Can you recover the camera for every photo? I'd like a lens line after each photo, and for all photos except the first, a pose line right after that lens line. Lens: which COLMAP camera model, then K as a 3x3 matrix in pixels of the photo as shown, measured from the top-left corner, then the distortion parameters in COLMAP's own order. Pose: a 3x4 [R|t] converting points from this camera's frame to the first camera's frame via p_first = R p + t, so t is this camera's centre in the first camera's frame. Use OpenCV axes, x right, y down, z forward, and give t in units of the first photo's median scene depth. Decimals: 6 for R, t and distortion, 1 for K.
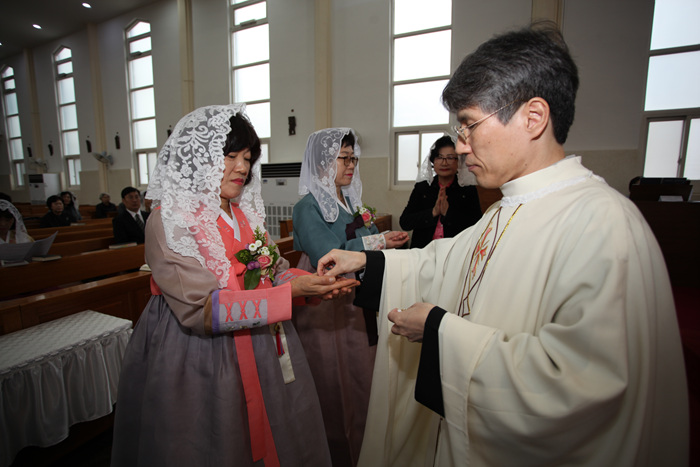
lens RADIAL K [[340.5, 0, 348.4], [0, 340.5, 230.4], [0, 0, 1]] dist [-0.064516, 0.022511]
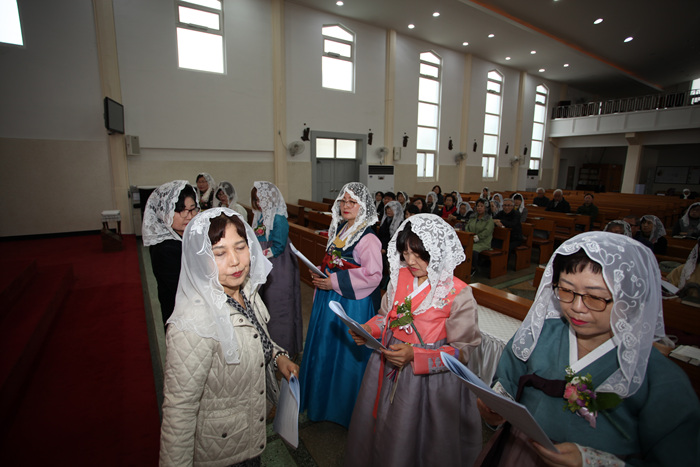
lens RADIAL K [[340.5, 0, 344.8], [0, 340.5, 237.5], [0, 0, 1]] dist [-0.064516, 0.022511]
pose [[0.527358, -0.152530, 0.835840, -1.652271], [0.114377, 0.987544, 0.108050, -0.072319], [-0.841910, 0.038620, 0.538235, 0.432943]]
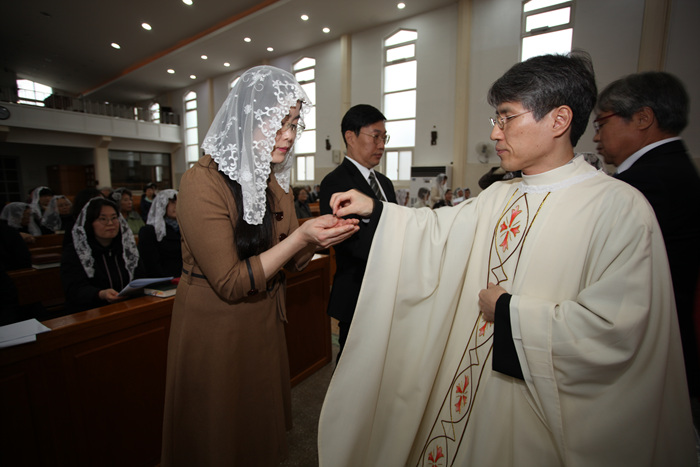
lens RADIAL K [[340.5, 0, 349.4], [0, 340.5, 230.7], [0, 0, 1]] dist [-0.064516, 0.022511]
pose [[0.981330, 0.032254, -0.189606, -0.184893], [-0.030432, 0.999458, 0.012516, 0.039803], [0.189907, -0.006512, 0.981780, -0.301835]]
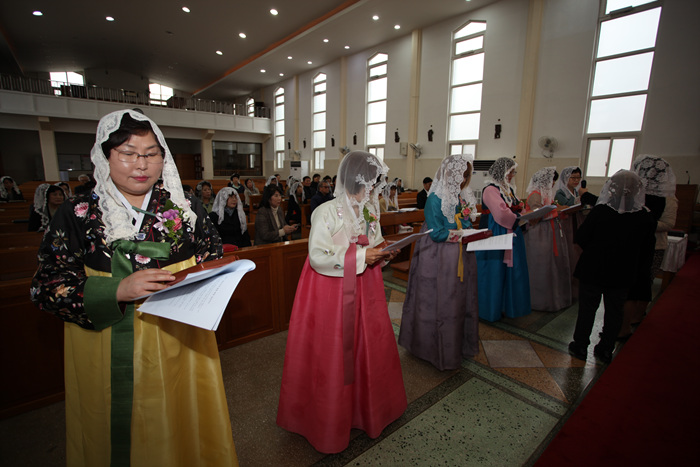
lens RADIAL K [[340.5, 0, 347.5], [0, 340.5, 231.5], [0, 0, 1]] dist [-0.064516, 0.022511]
pose [[0.900203, 0.095575, -0.424852, -0.082203], [-0.073860, 0.994993, 0.067335, 0.030397], [0.429161, -0.029236, 0.902755, -0.367444]]
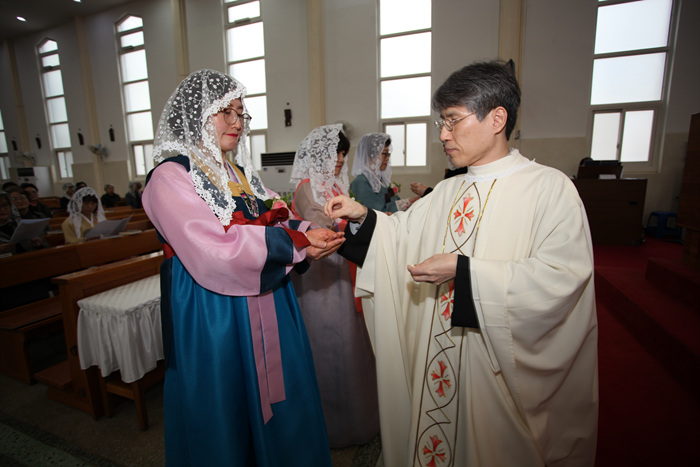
lens RADIAL K [[340.5, 0, 349.9], [0, 340.5, 230.3], [0, 0, 1]] dist [-0.064516, 0.022511]
pose [[0.997399, -0.031244, 0.064952, -0.040134], [0.028823, 0.998866, 0.037883, 0.014080], [-0.066062, -0.035912, 0.997169, -0.091068]]
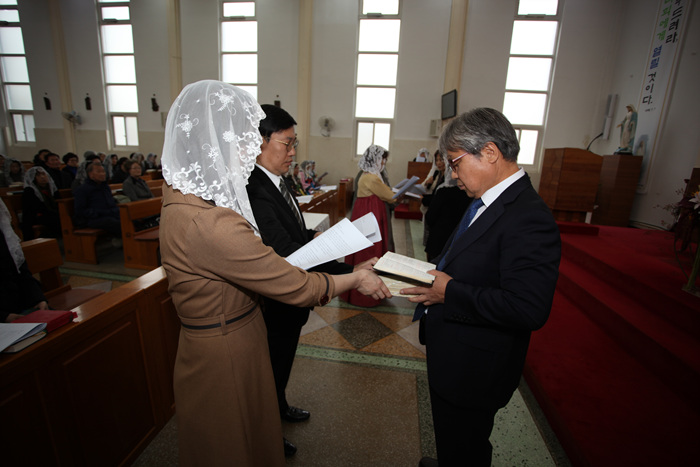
lens RADIAL K [[340.5, 0, 350.4], [0, 340.5, 232.7], [0, 0, 1]] dist [-0.064516, 0.022511]
pose [[0.959420, -0.018695, 0.281359, -0.219484], [-0.012346, 0.994058, 0.108151, 0.021941], [-0.281709, -0.107236, 0.953488, -0.304544]]
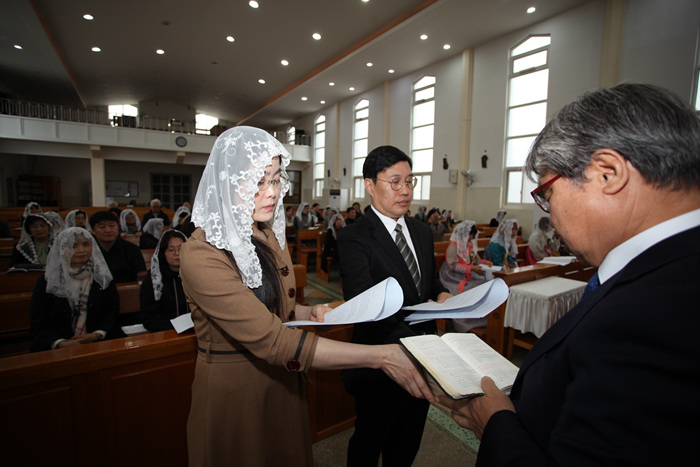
lens RADIAL K [[340.5, 0, 347.2], [0, 340.5, 230.8], [0, 0, 1]] dist [-0.064516, 0.022511]
pose [[0.846293, 0.073646, -0.527602, -0.151348], [-0.092074, 0.995714, -0.008703, 0.020117], [0.524700, 0.055944, 0.849447, -0.273008]]
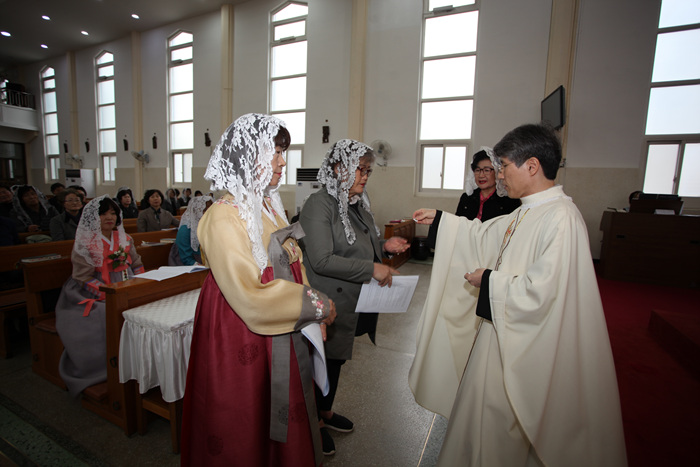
lens RADIAL K [[340.5, 0, 349.3], [0, 340.5, 230.5], [0, 0, 1]] dist [-0.064516, 0.022511]
pose [[0.999392, 0.034650, -0.003918, -0.060847], [-0.034692, 0.999337, -0.011083, 0.009362], [0.003531, 0.011212, 0.999931, -0.077914]]
